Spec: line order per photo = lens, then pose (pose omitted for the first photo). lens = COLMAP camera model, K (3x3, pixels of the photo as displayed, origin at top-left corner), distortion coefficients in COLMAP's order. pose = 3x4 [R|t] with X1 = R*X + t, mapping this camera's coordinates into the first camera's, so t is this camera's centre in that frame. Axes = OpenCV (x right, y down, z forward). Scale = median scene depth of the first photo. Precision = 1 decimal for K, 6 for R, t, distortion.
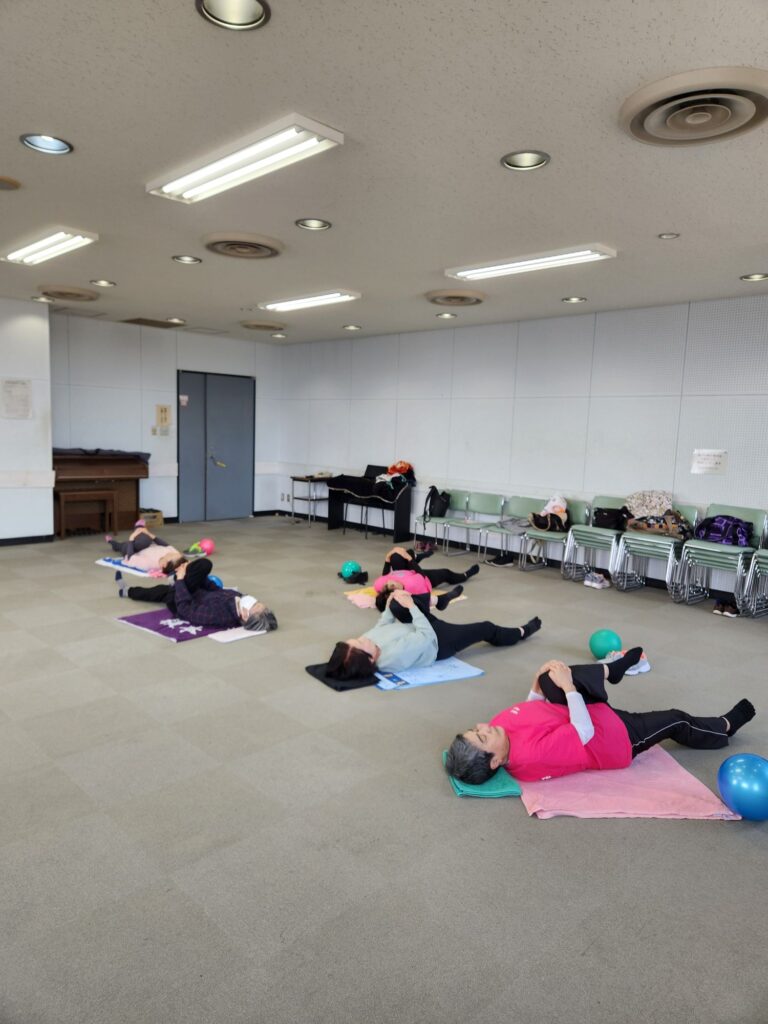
lens RADIAL K [[690.5, 0, 384.0], [0, 690.5, 512.0], [0, 0, 1]] dist [0.077047, -0.067249]
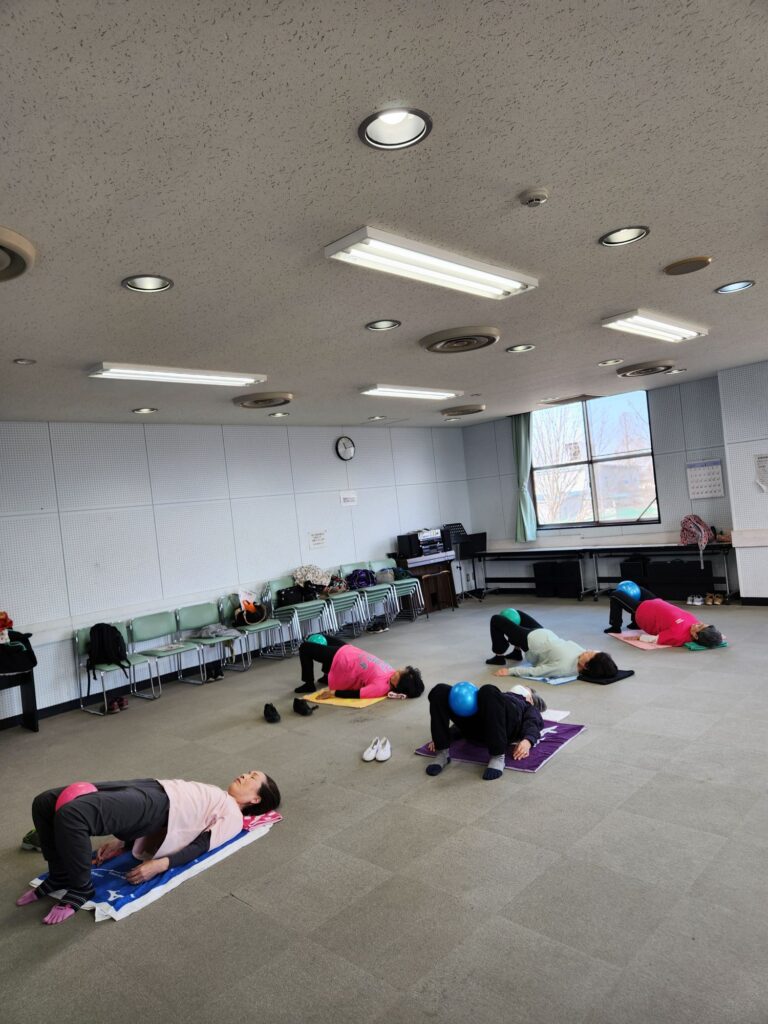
lens RADIAL K [[690.5, 0, 384.0], [0, 690.5, 512.0], [0, 0, 1]] dist [0.077047, -0.067249]
pose [[-0.035510, -0.029482, 0.998934, -0.721925], [0.235423, 0.971187, 0.037032, -0.114620], [-0.971244, 0.236488, -0.027546, 0.717611]]
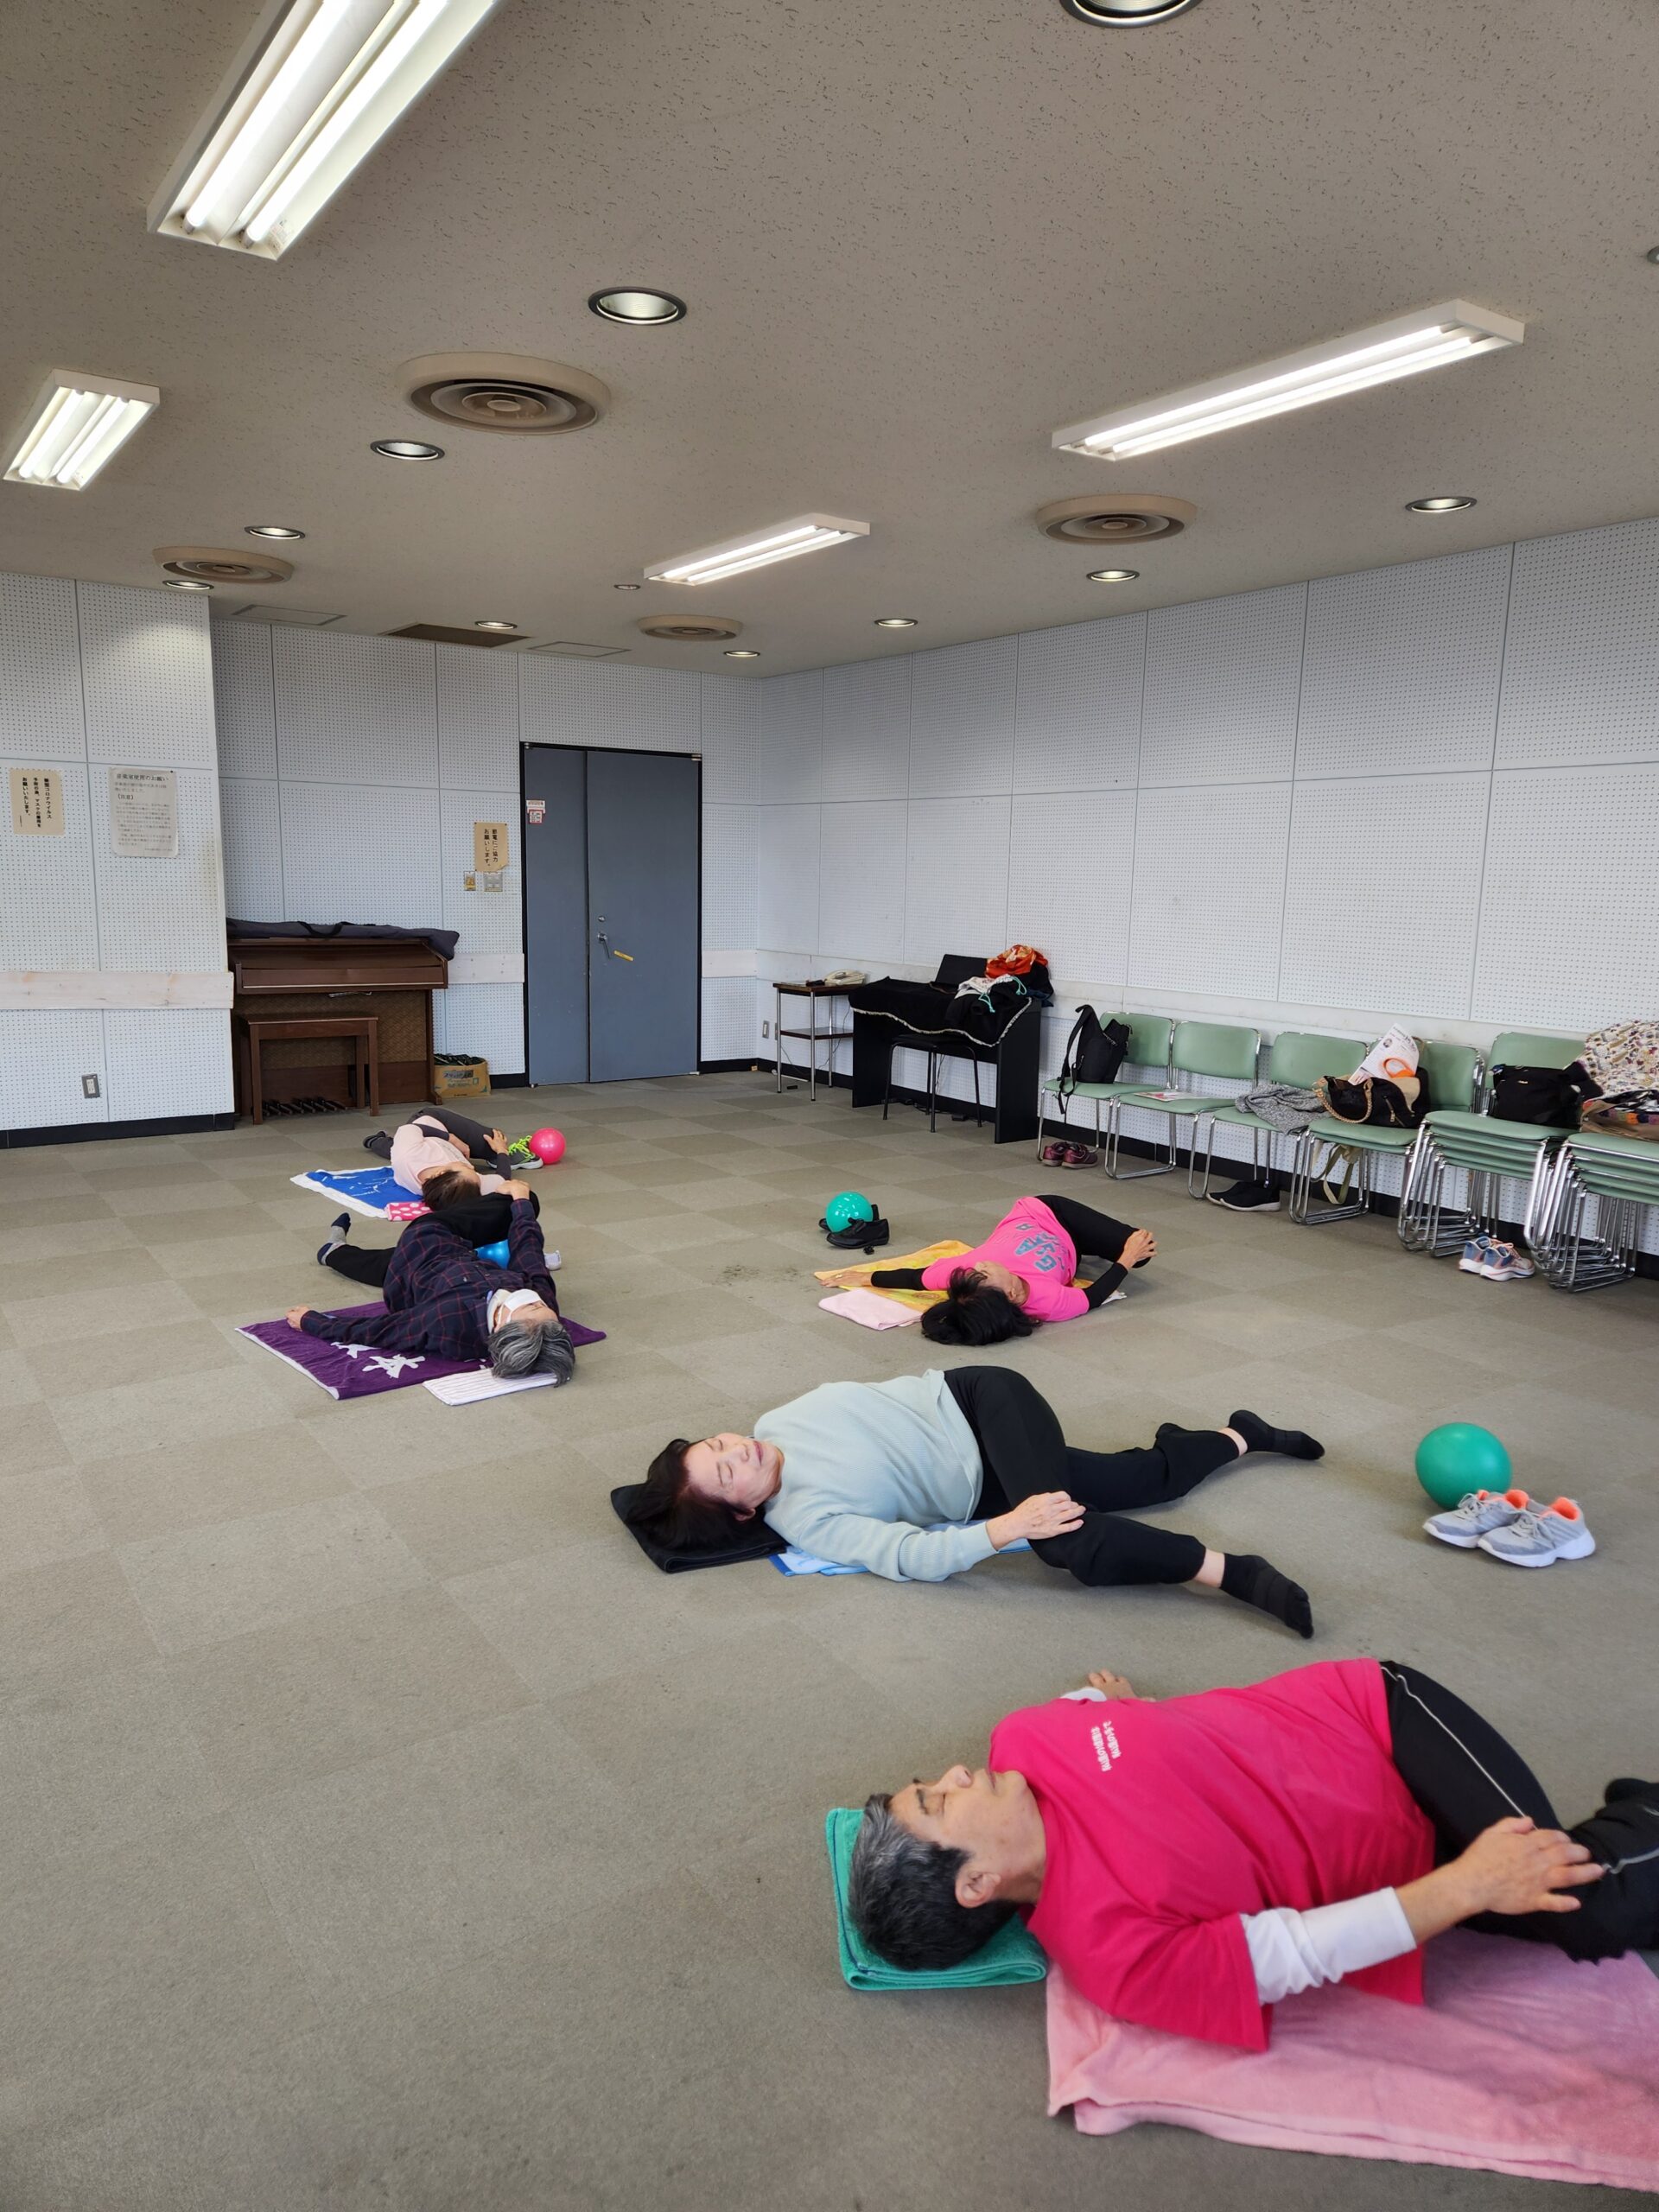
lens RADIAL K [[1472.1, 0, 820.4], [0, 1472.1, 1101.0], [0, 0, 1]] dist [0.089532, -0.061952]
pose [[0.984293, 0.011761, -0.176149, 0.073394], [-0.006052, 0.999440, 0.032915, -0.009559], [0.176438, -0.031332, 0.983813, 0.115760]]
